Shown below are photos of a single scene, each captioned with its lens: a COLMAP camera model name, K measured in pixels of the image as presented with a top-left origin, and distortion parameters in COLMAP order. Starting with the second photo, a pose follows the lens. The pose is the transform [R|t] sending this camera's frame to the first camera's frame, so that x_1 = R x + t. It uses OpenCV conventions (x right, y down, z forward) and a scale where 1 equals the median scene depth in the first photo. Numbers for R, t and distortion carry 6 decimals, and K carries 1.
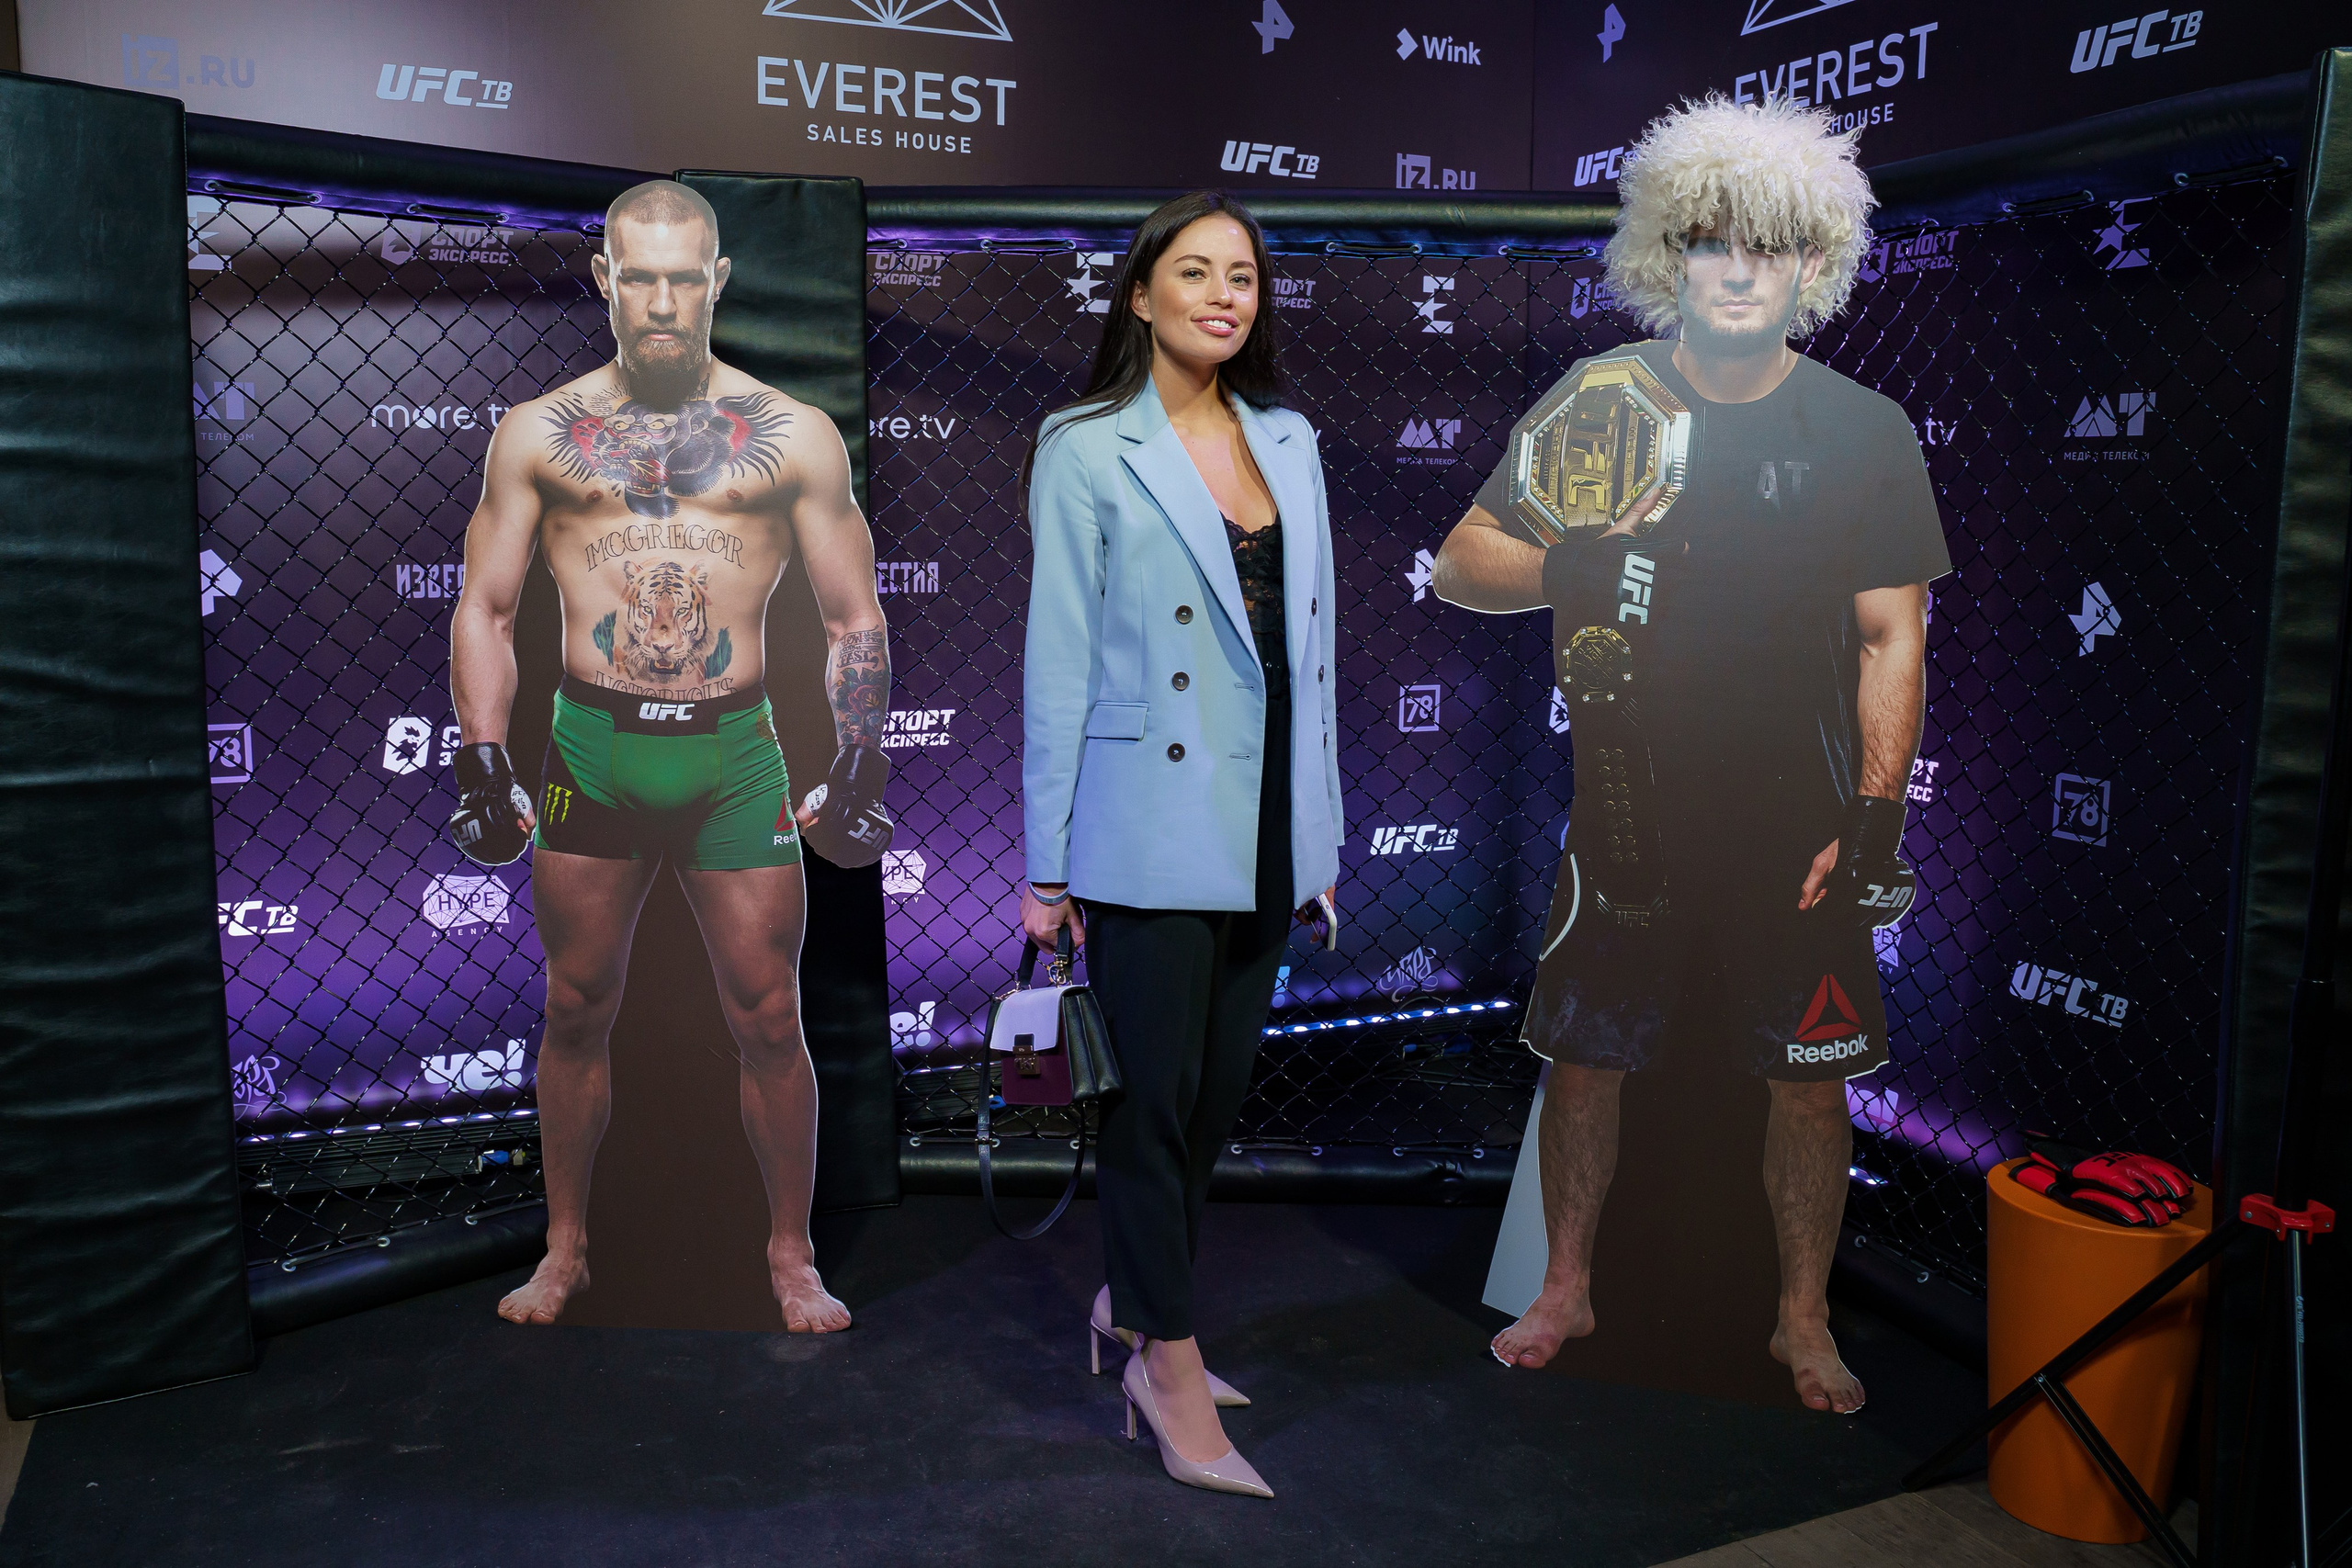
lens RADIAL K [[1872.2, 0, 1159.4], [0, 1872.2, 785.3], [0, 0, 1]] dist [-0.084125, 0.046402]
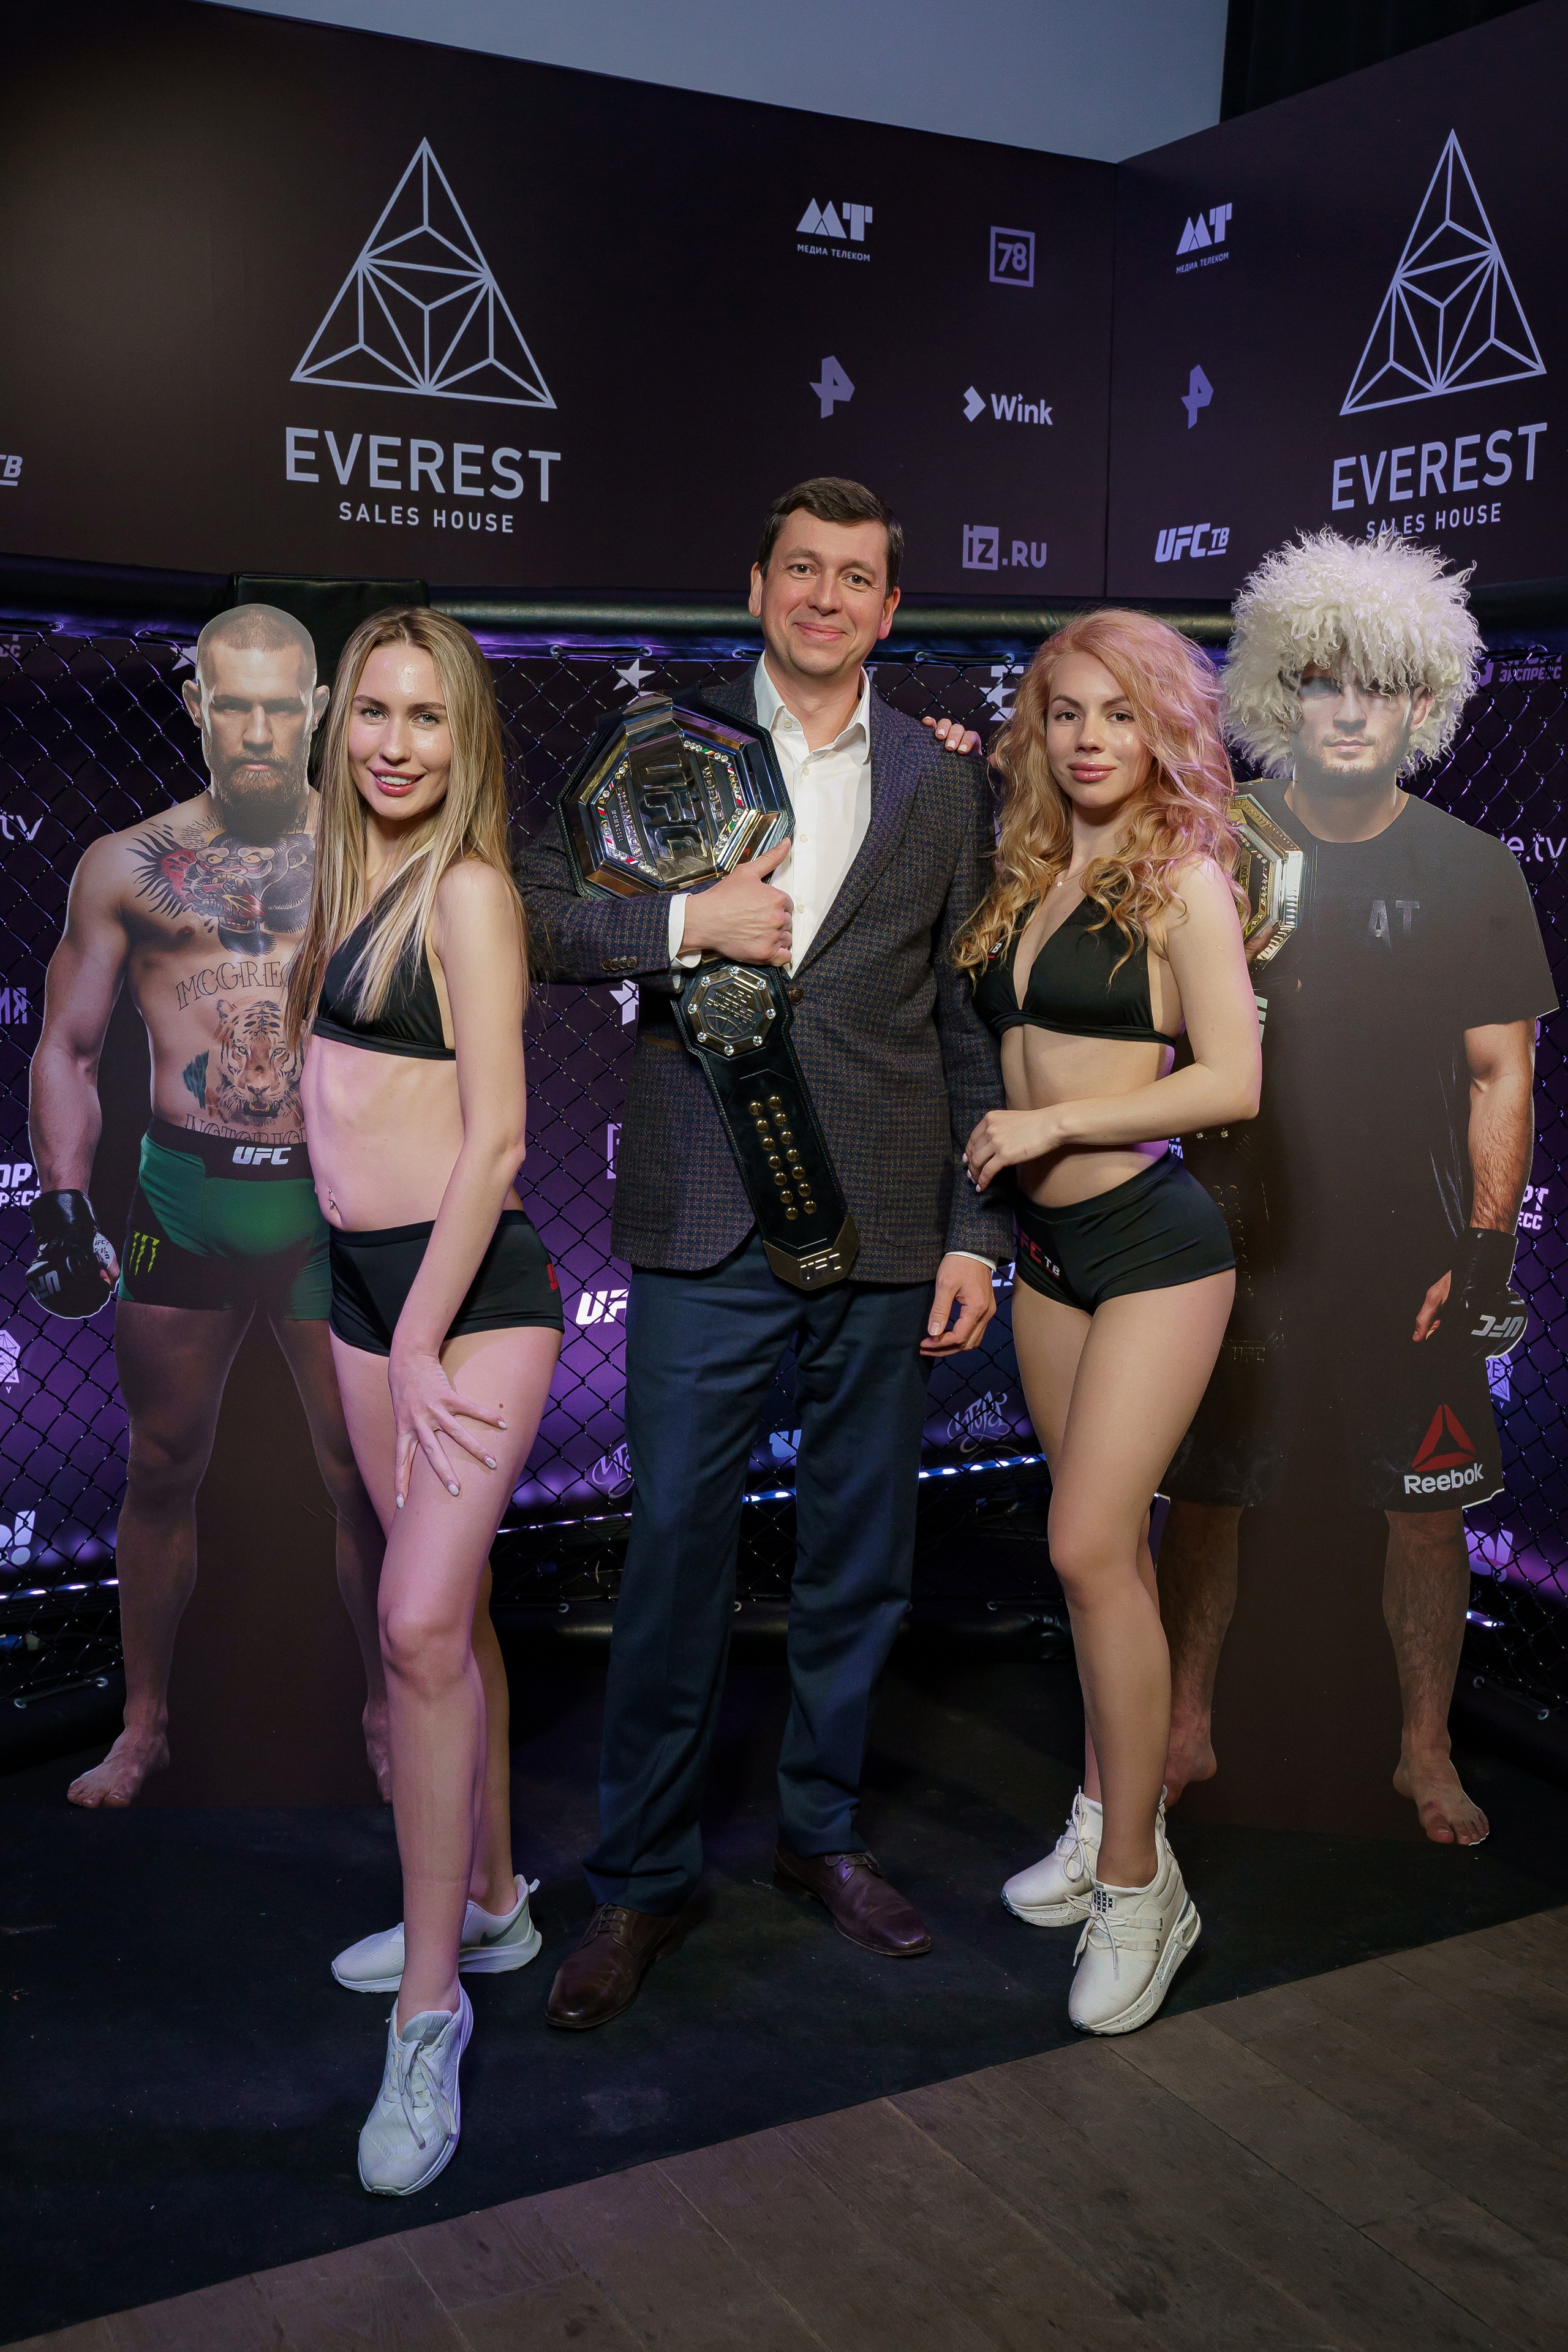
lens RADIAL K [[2437.8, 0, 762.0], [0, 2437.8, 1191.9], [0, 0, 1]] dist [0.012886, 0.000000]
pose [[0.996115, -0.011702, 0.087280, -0.116064], [0.012024, 0.999923, -0.003162, -0.013499], [-0.087236, 0.004199, 0.996179, -0.276153]]
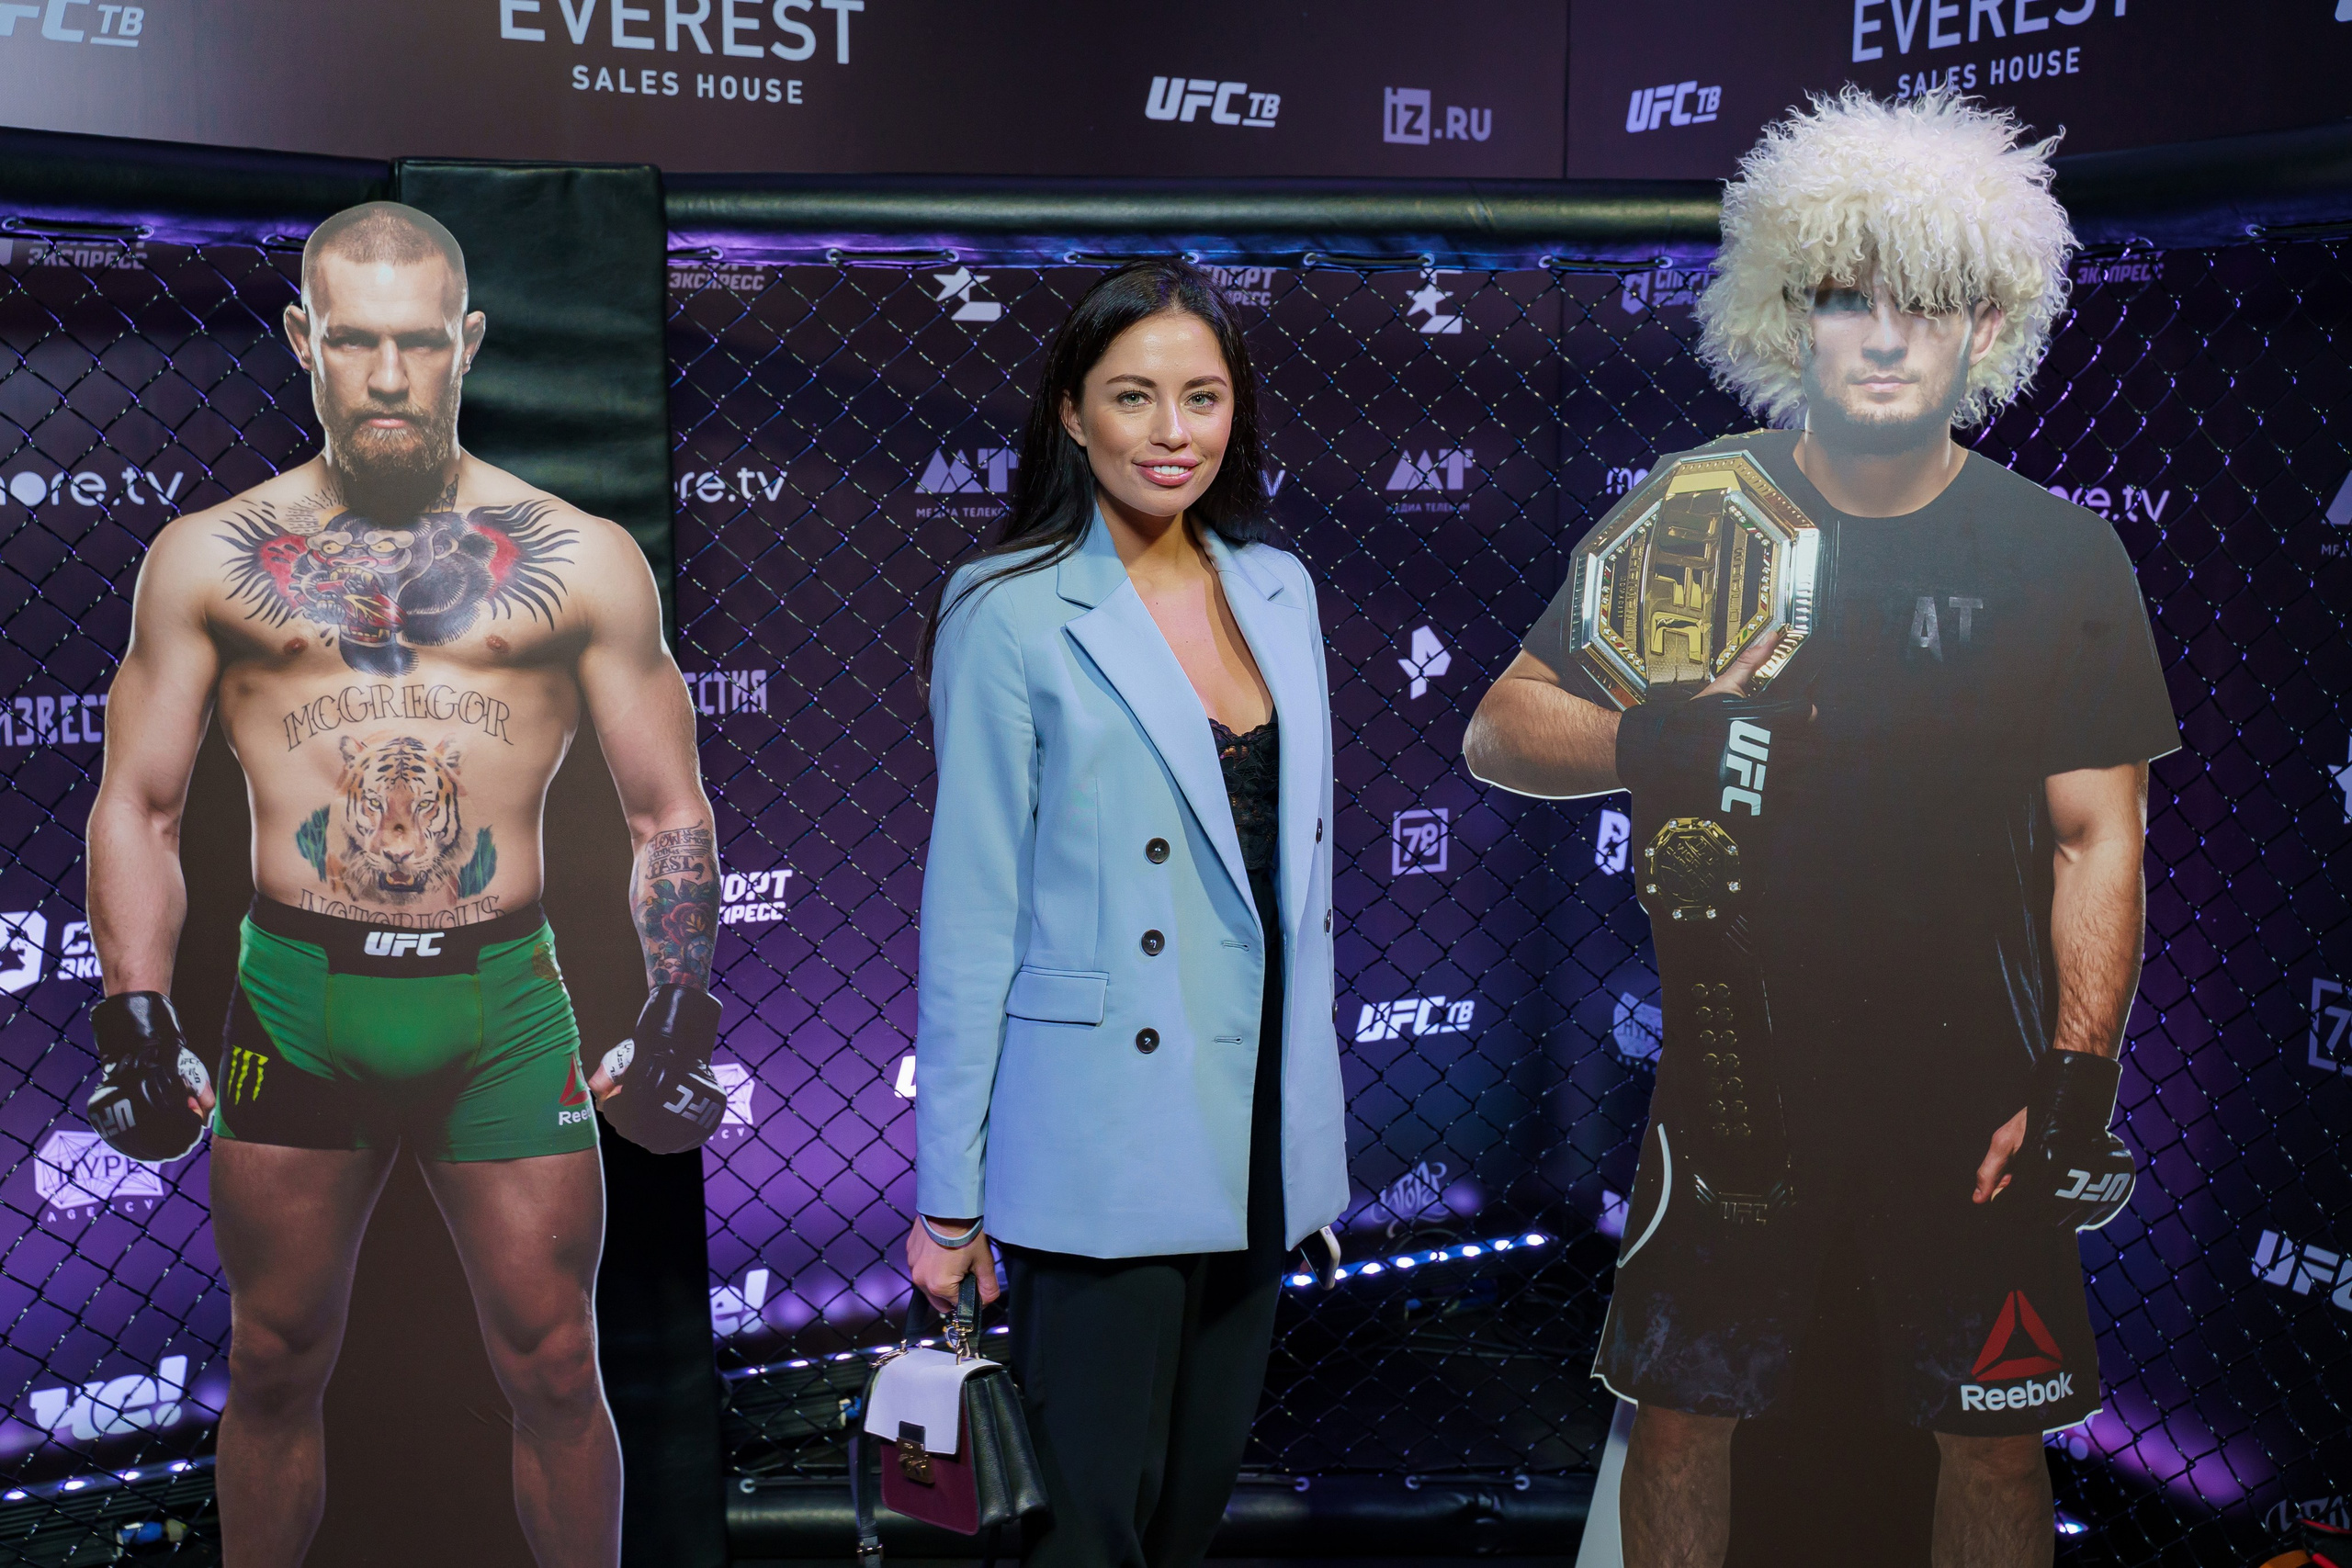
lens RADIAL K [[2530.5, 0, 1153.6], [0, 2530.5, 796.5], [0, 0, 1]] dist [0.024841, 0.000000]
pose [[0.998510, -0.013530, 0.052864, -0.027930], [0.013648, 0.999905, -0.001875, -0.089499], [-0.052834, 0.002593, 0.998600, 0.012681]]
